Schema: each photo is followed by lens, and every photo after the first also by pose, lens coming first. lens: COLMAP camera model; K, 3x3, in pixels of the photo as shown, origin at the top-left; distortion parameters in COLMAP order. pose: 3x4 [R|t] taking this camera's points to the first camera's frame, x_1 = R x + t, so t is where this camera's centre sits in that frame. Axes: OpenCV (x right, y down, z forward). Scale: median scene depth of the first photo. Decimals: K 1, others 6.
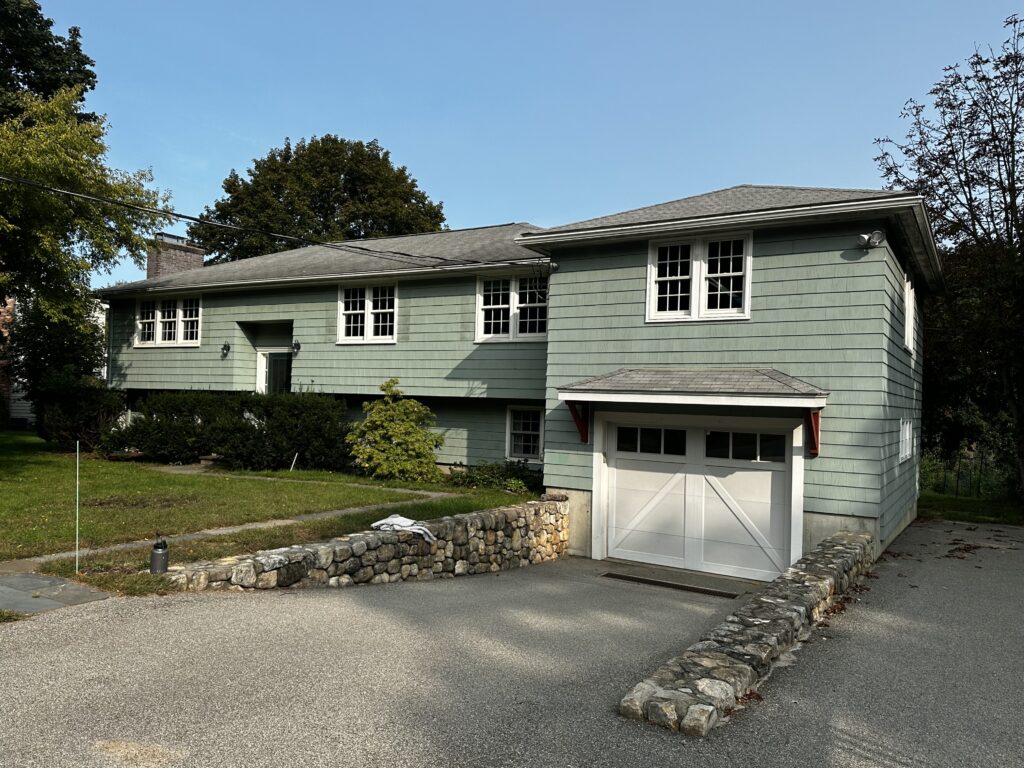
lens RADIAL K [[772.9, 0, 511.9], [0, 772.9, 383.5], [0, 0, 1]] dist [0.052788, 0.000417]
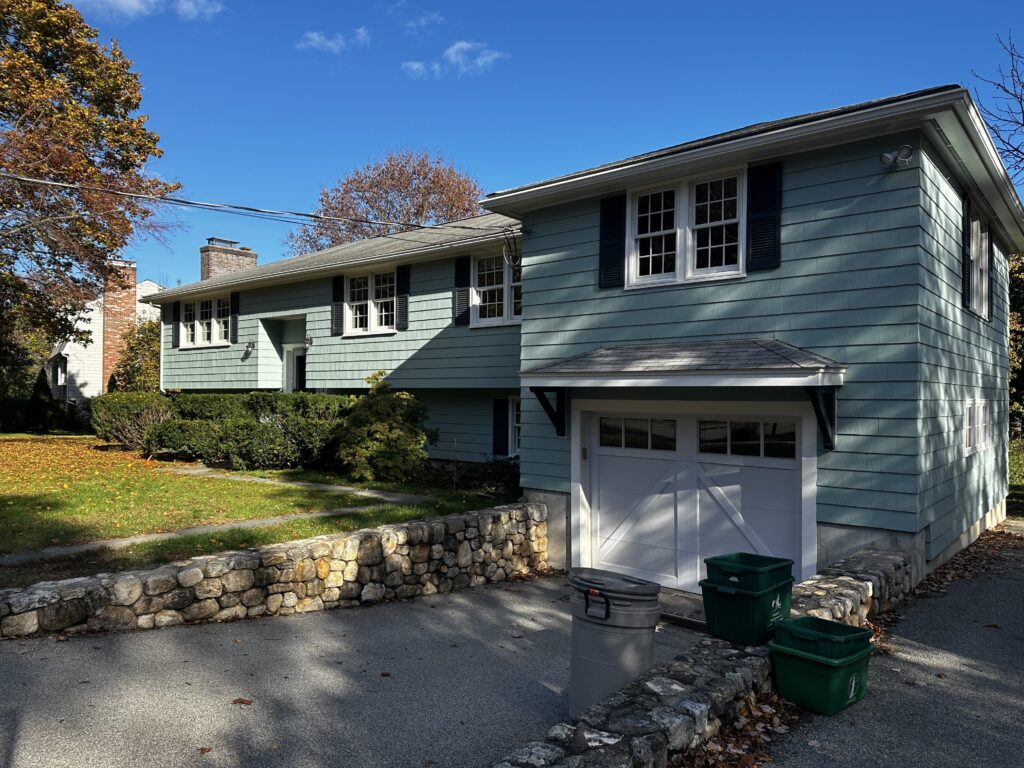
lens RADIAL K [[720.5, 0, 517.0], [0, 720.5, 383.2], [0, 0, 1]] dist [0.070575, -0.080010]
pose [[0.989310, -0.024944, -0.143681, 0.178256], [0.025259, 0.999681, 0.000370, 0.018201], [0.143626, -0.003996, 0.989624, 0.235463]]
